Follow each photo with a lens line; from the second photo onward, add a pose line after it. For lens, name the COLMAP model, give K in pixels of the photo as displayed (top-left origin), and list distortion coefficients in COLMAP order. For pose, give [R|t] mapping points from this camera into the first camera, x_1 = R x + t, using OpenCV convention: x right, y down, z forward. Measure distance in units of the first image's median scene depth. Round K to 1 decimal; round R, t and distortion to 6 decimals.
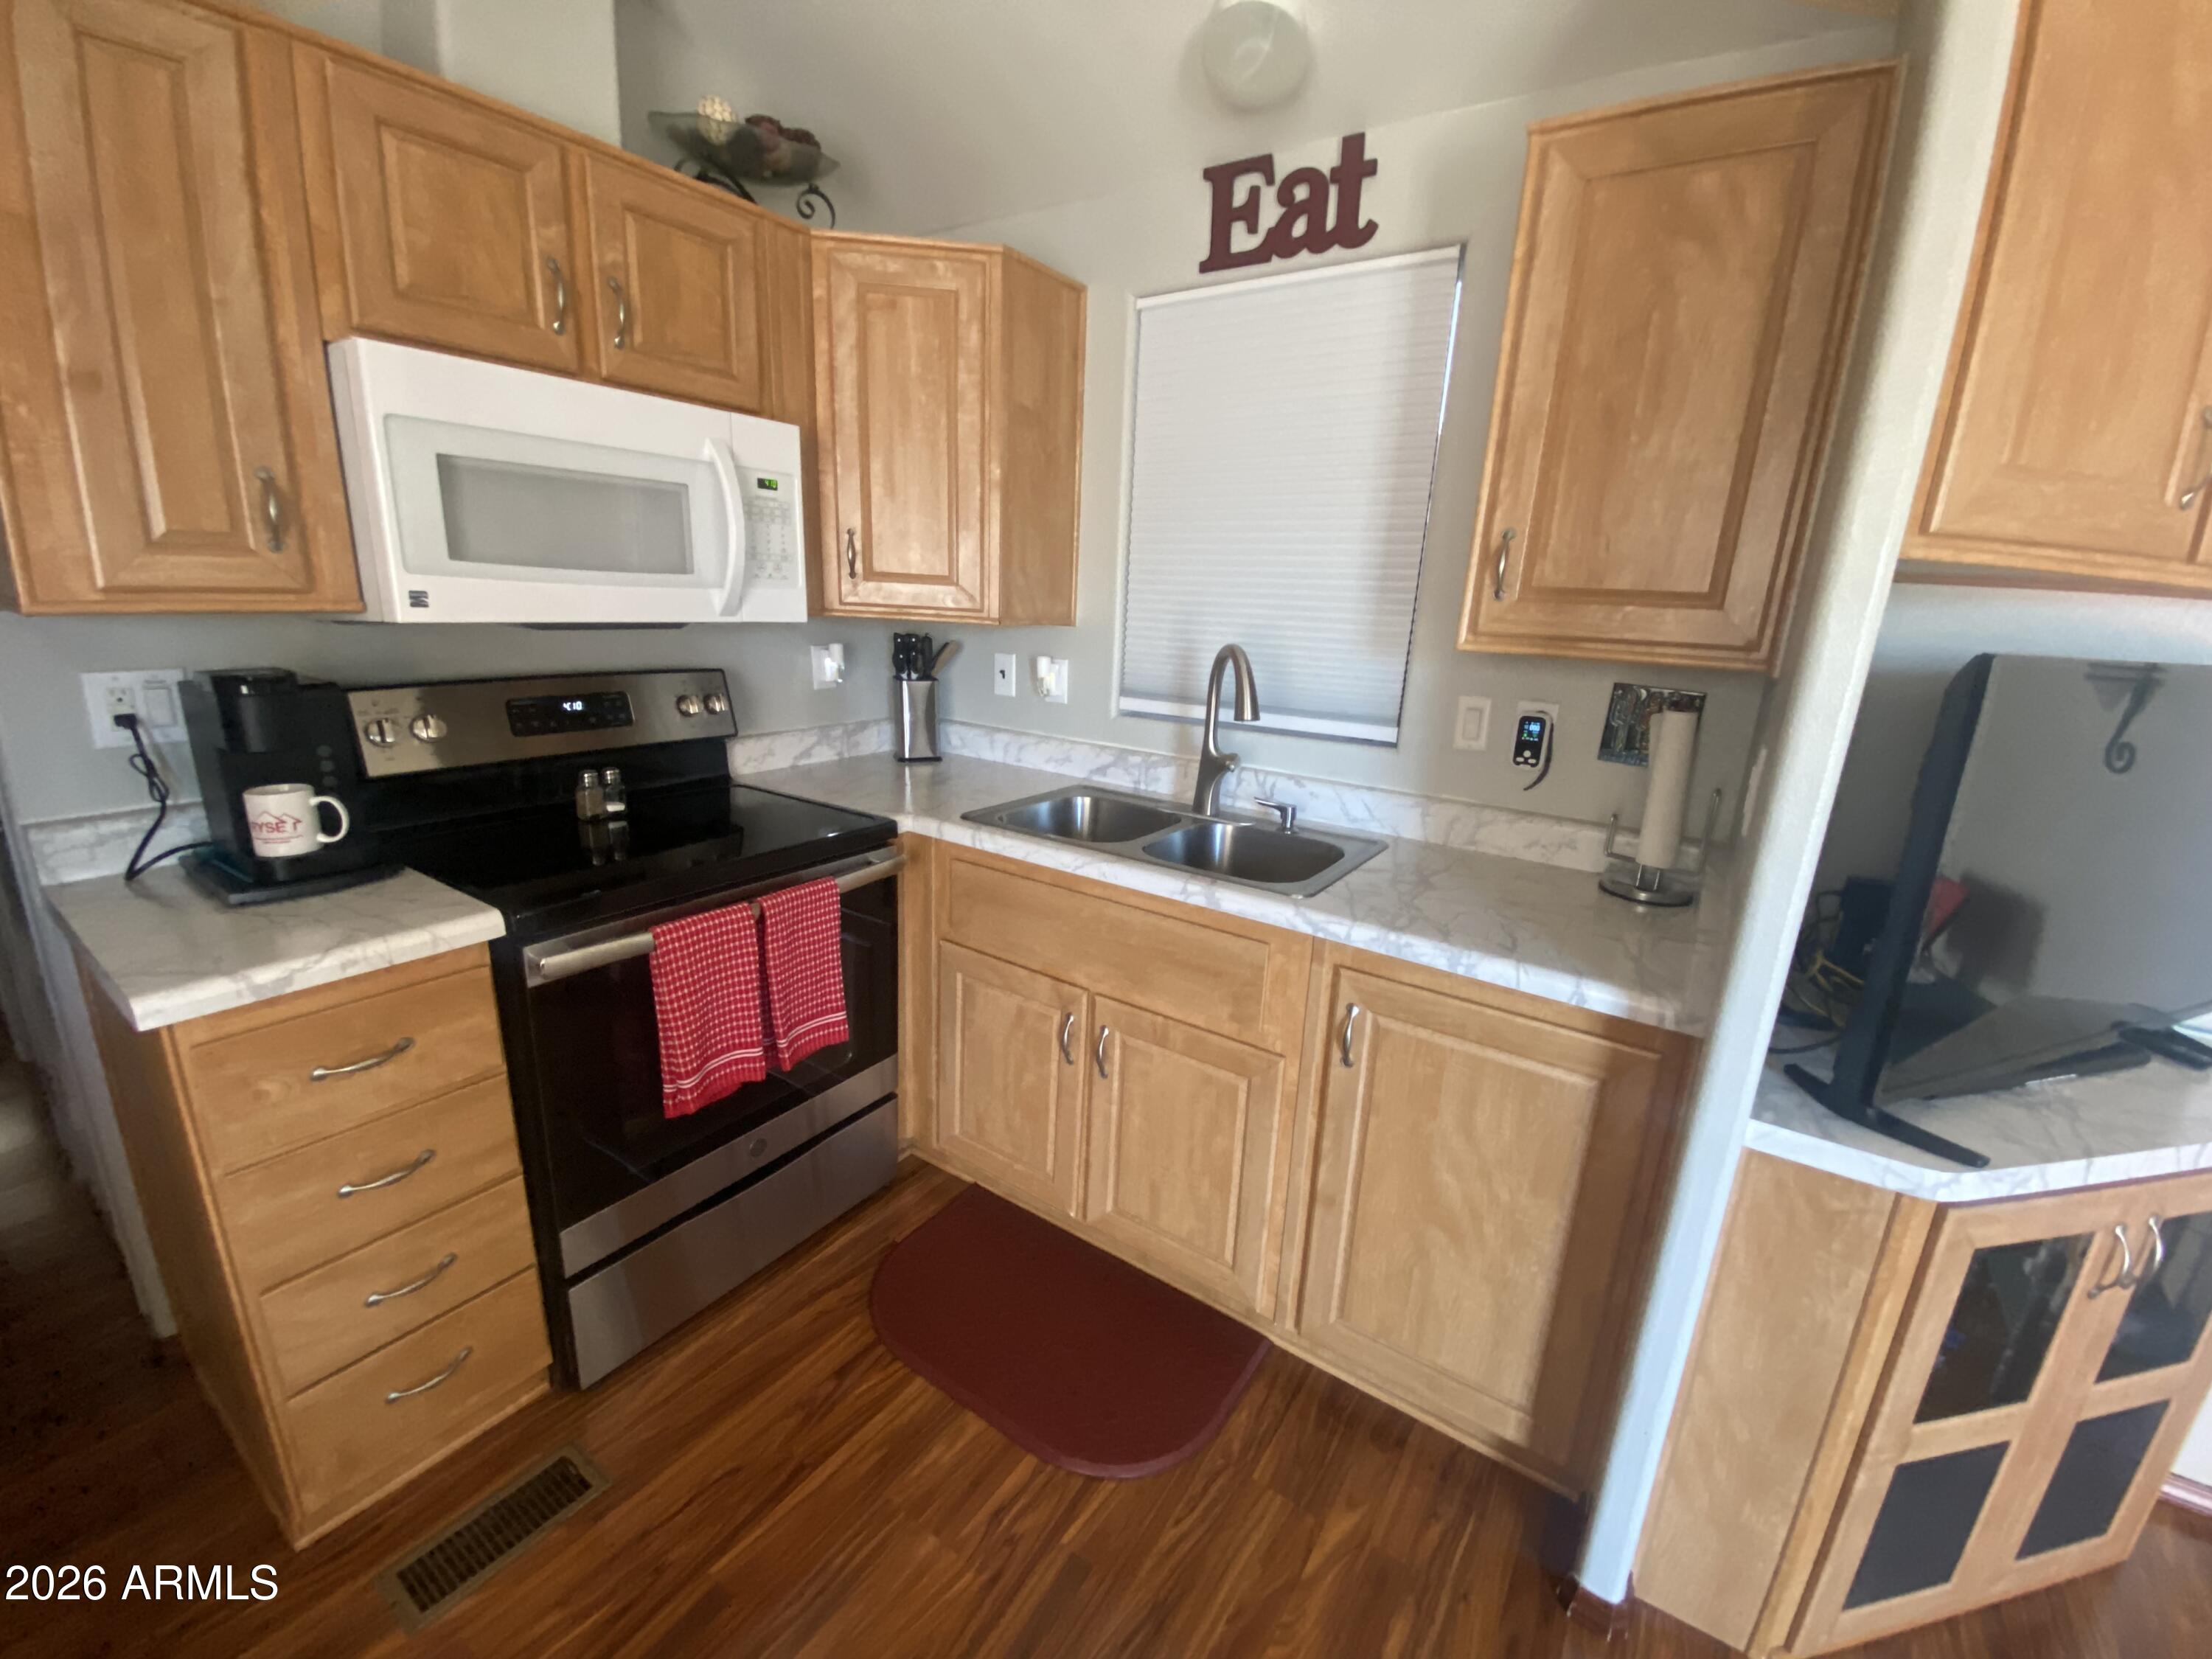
lens RADIAL K [[893.0, 0, 1091.7], [0, 893.0, 828.6], [0, 0, 1]] dist [0.011122, -0.015782]
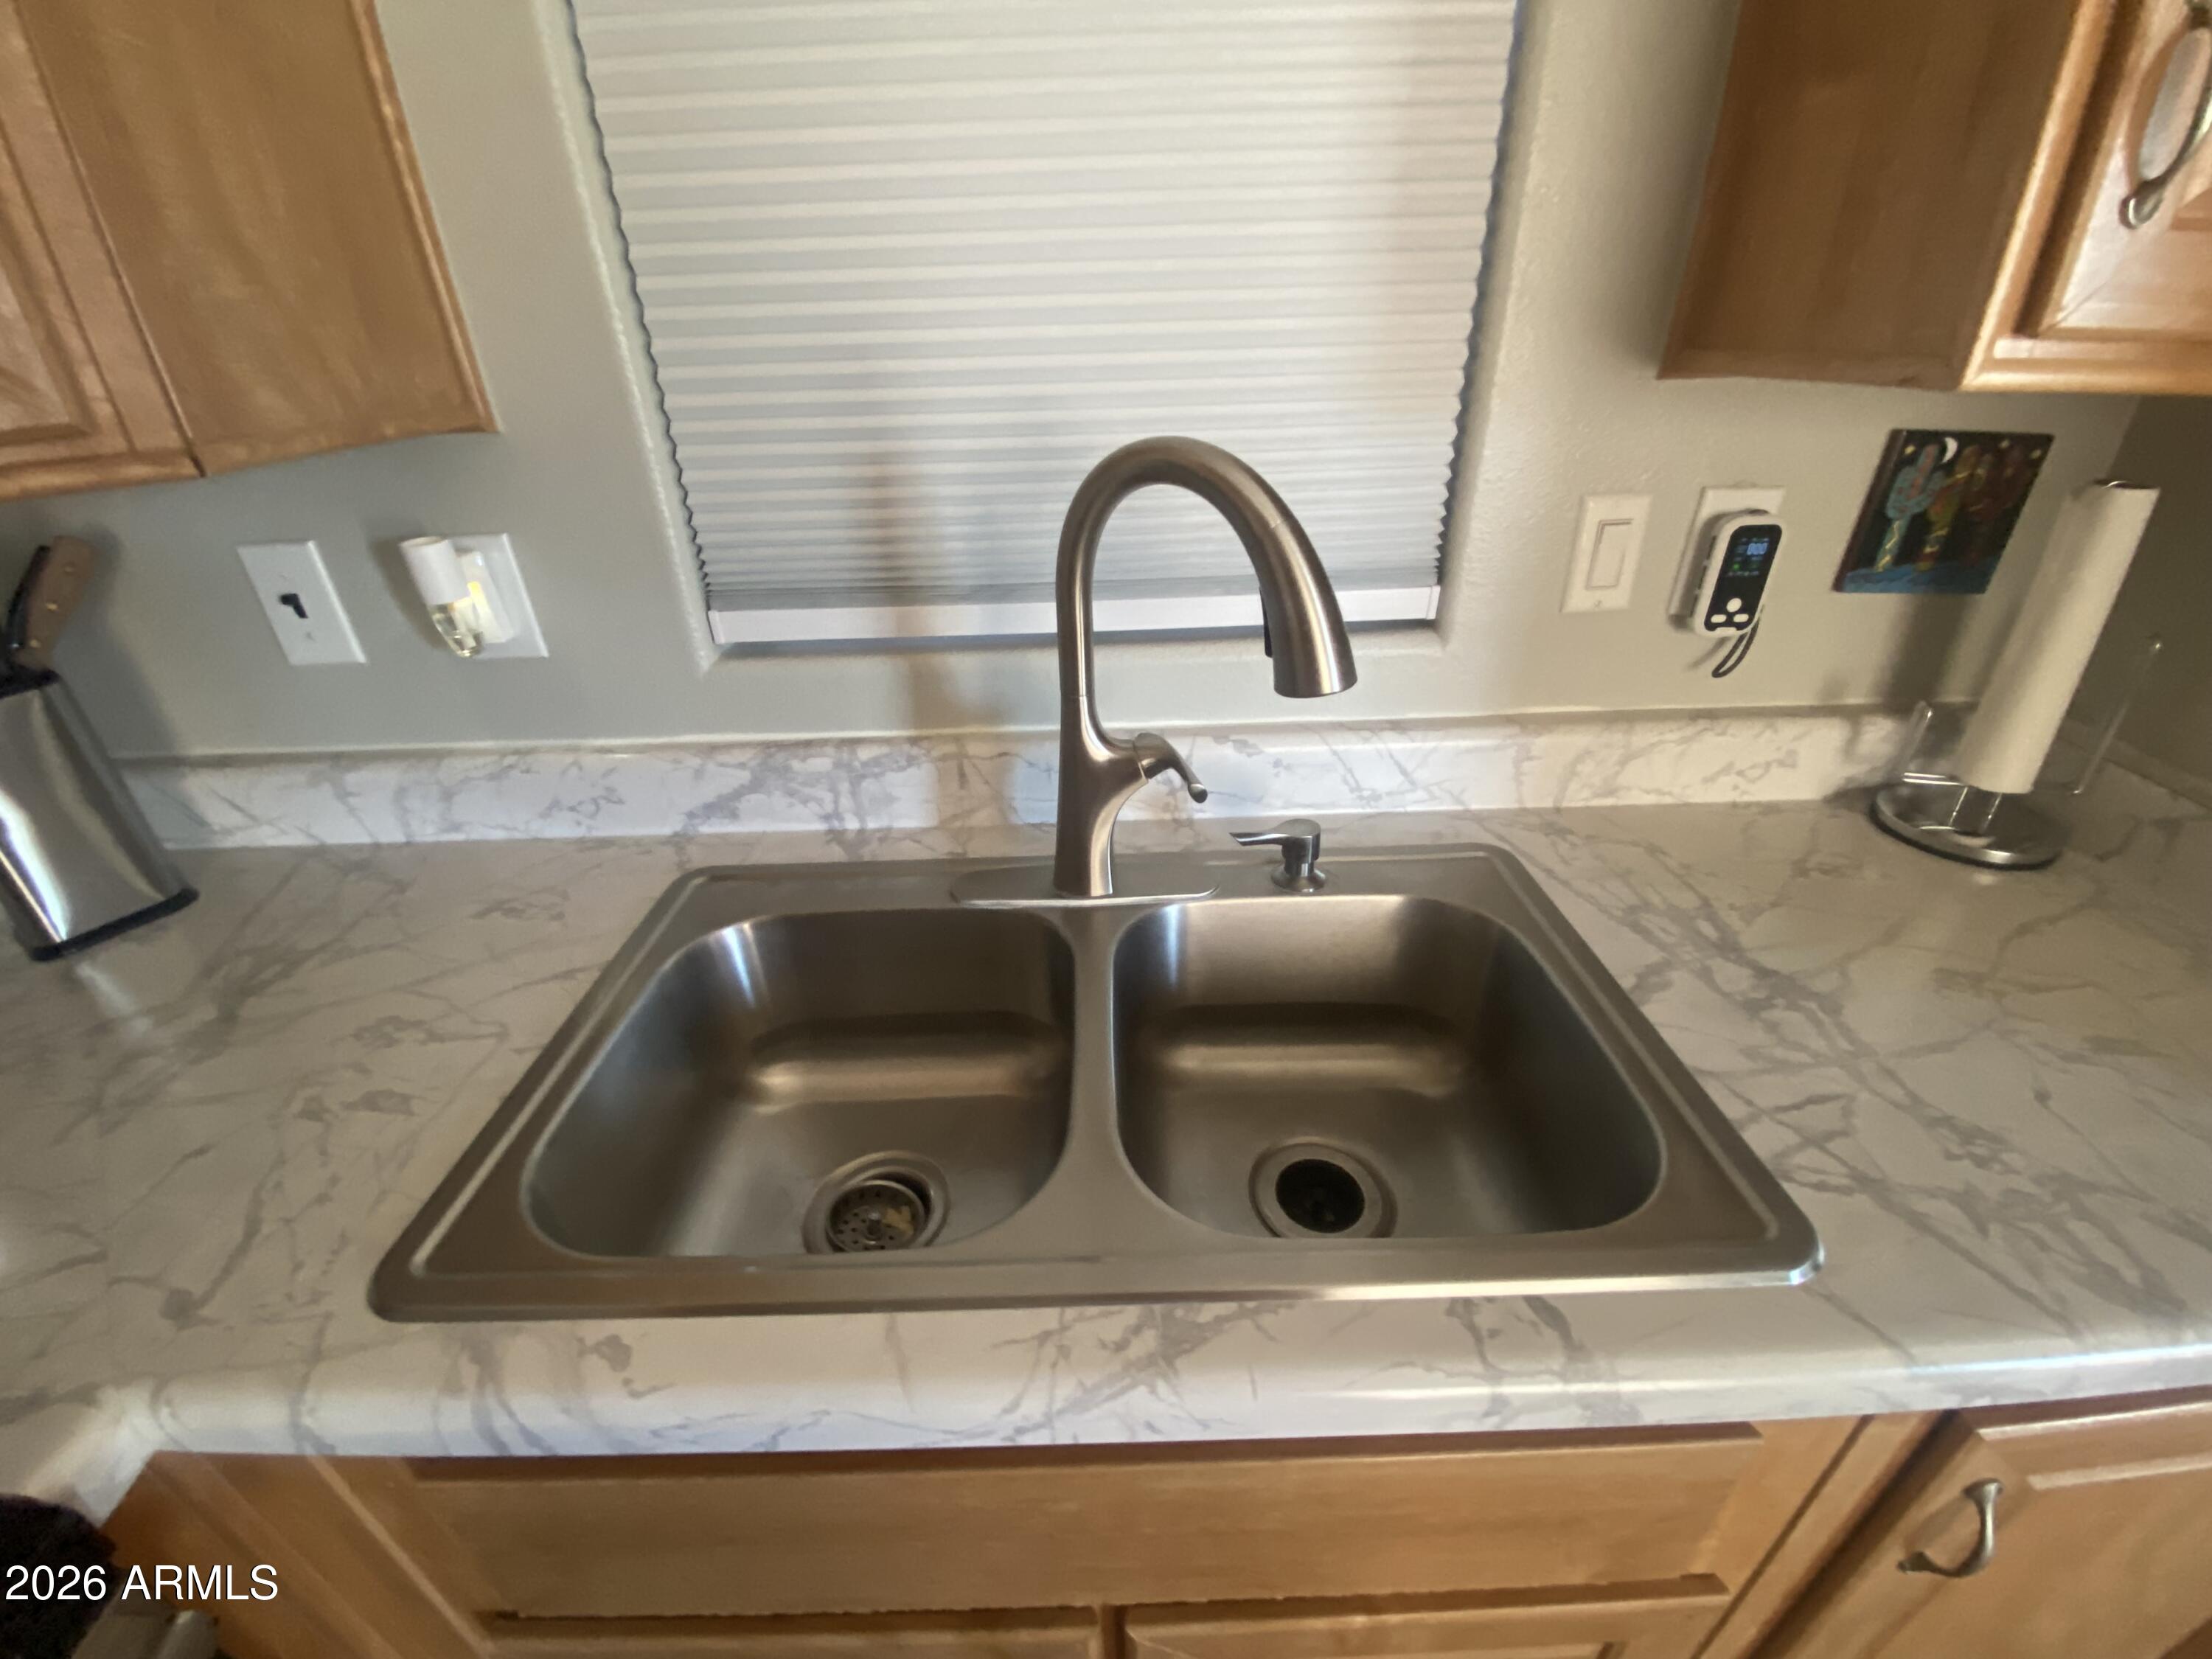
lens RADIAL K [[893.0, 0, 1114.5], [0, 893.0, 830.1], [0, 0, 1]] dist [0.011122, -0.015782]
pose [[0.806818, -0.340234, 0.482997, -0.066993], [0.208710, 0.928958, 0.305740, -0.215460], [-0.552707, -0.145870, 0.820510, 0.883512]]
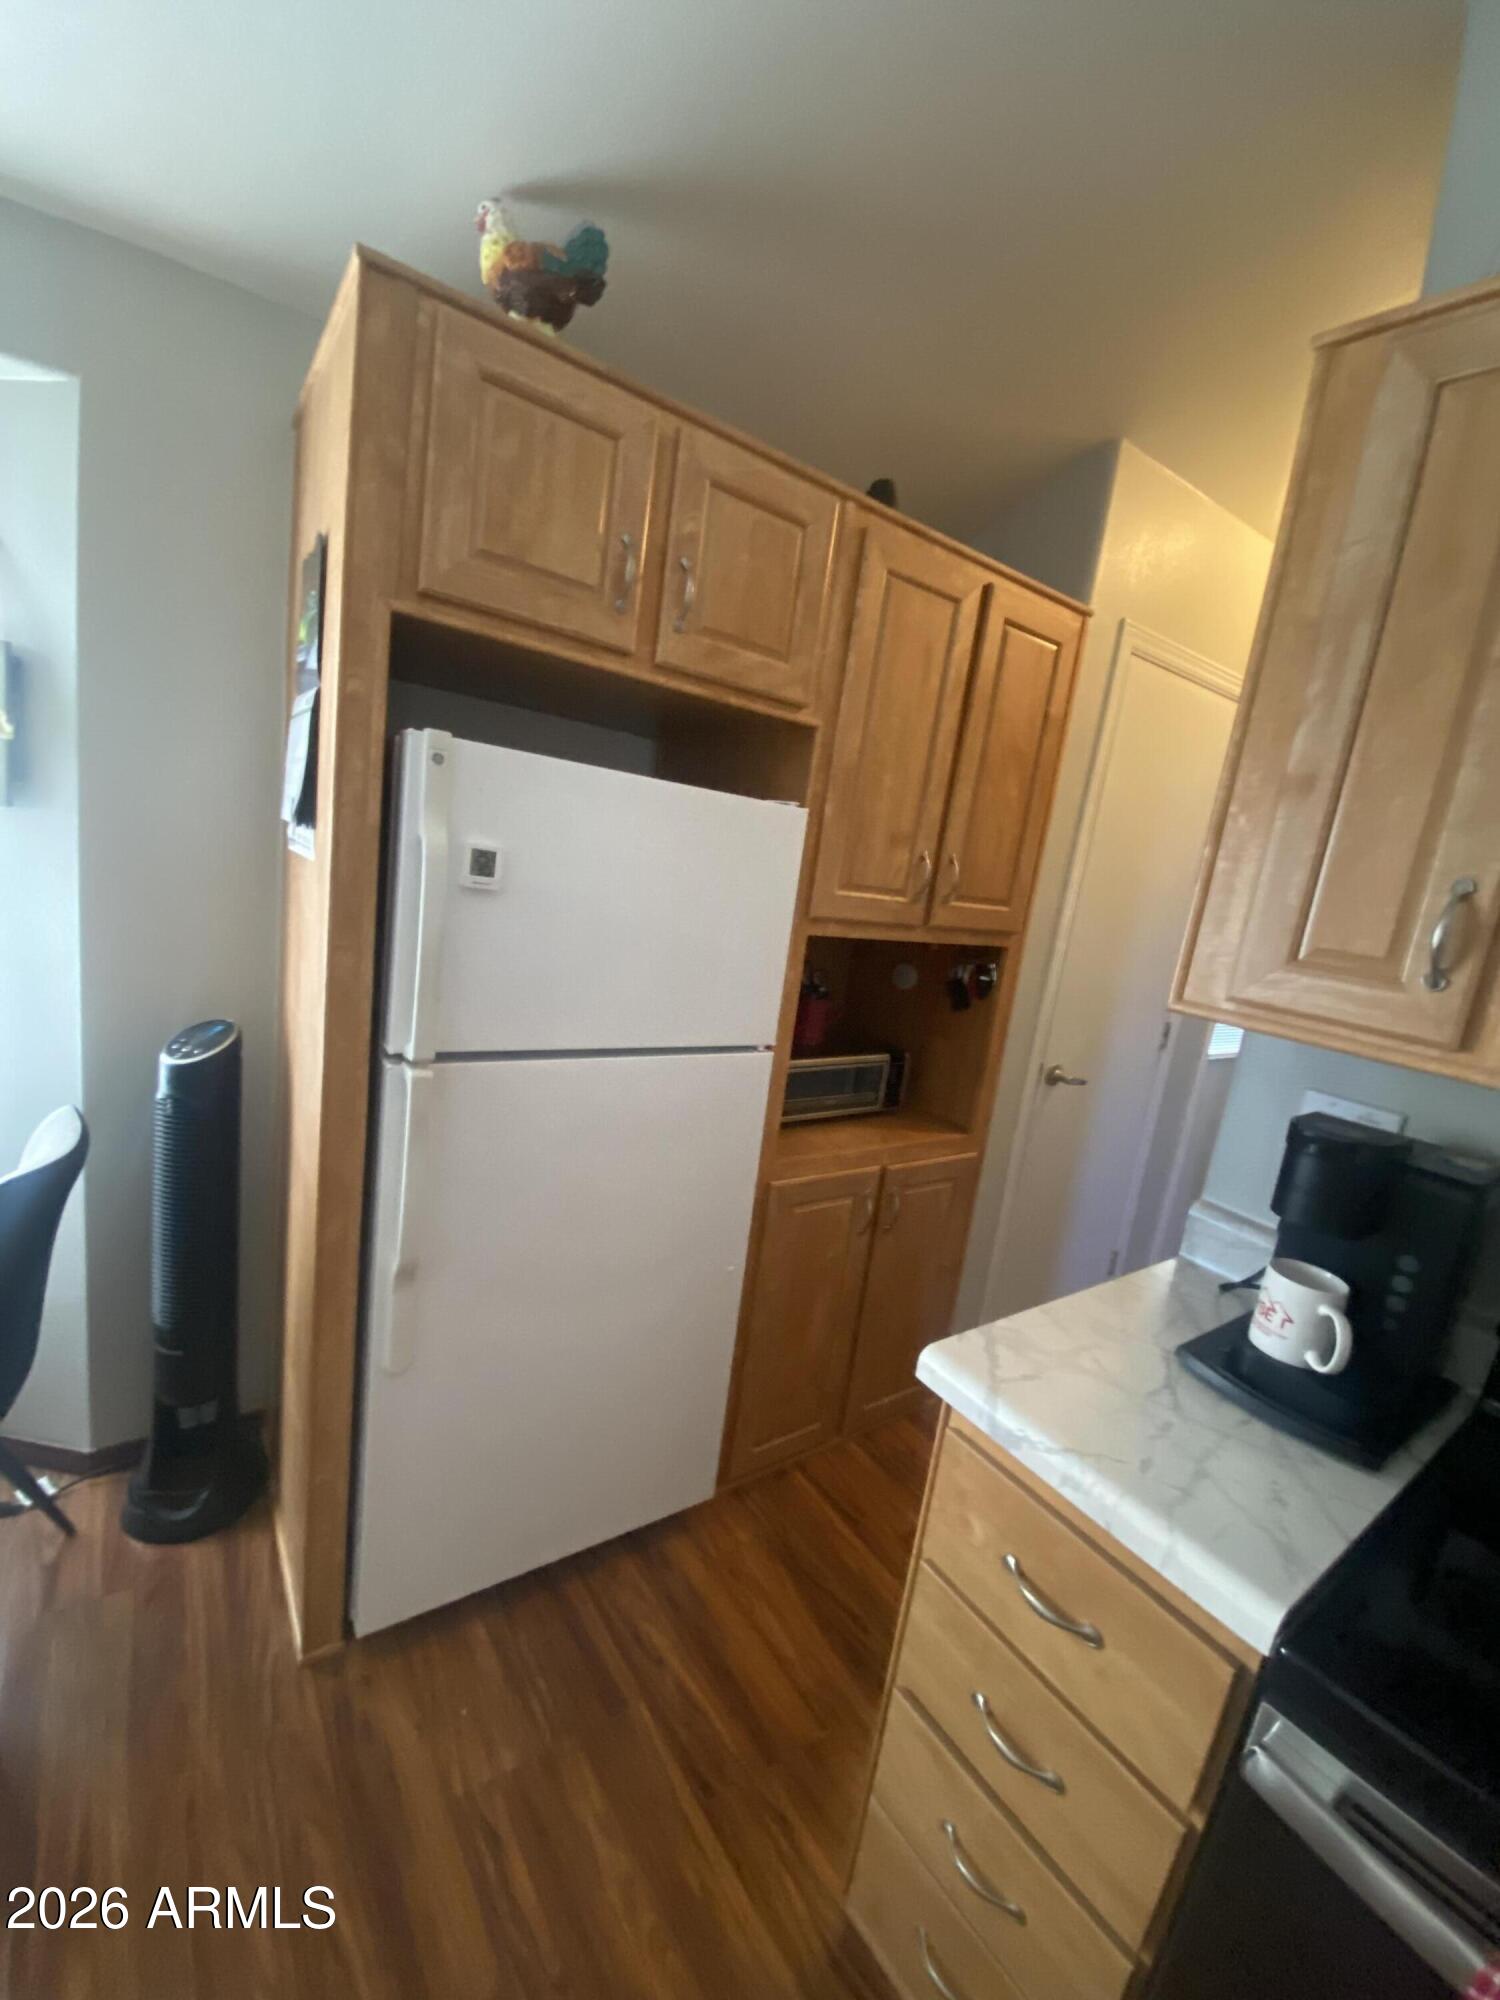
lens RADIAL K [[807.4, 0, 746.1], [0, 807.4, 1003.8], [0, 0, 1]] dist [0.011122, -0.015782]
pose [[-0.338003, 0.086882, -0.937126, -0.104584], [-0.387832, 0.894396, 0.222804, -0.194316], [0.857520, 0.438756, -0.268613, 0.589930]]
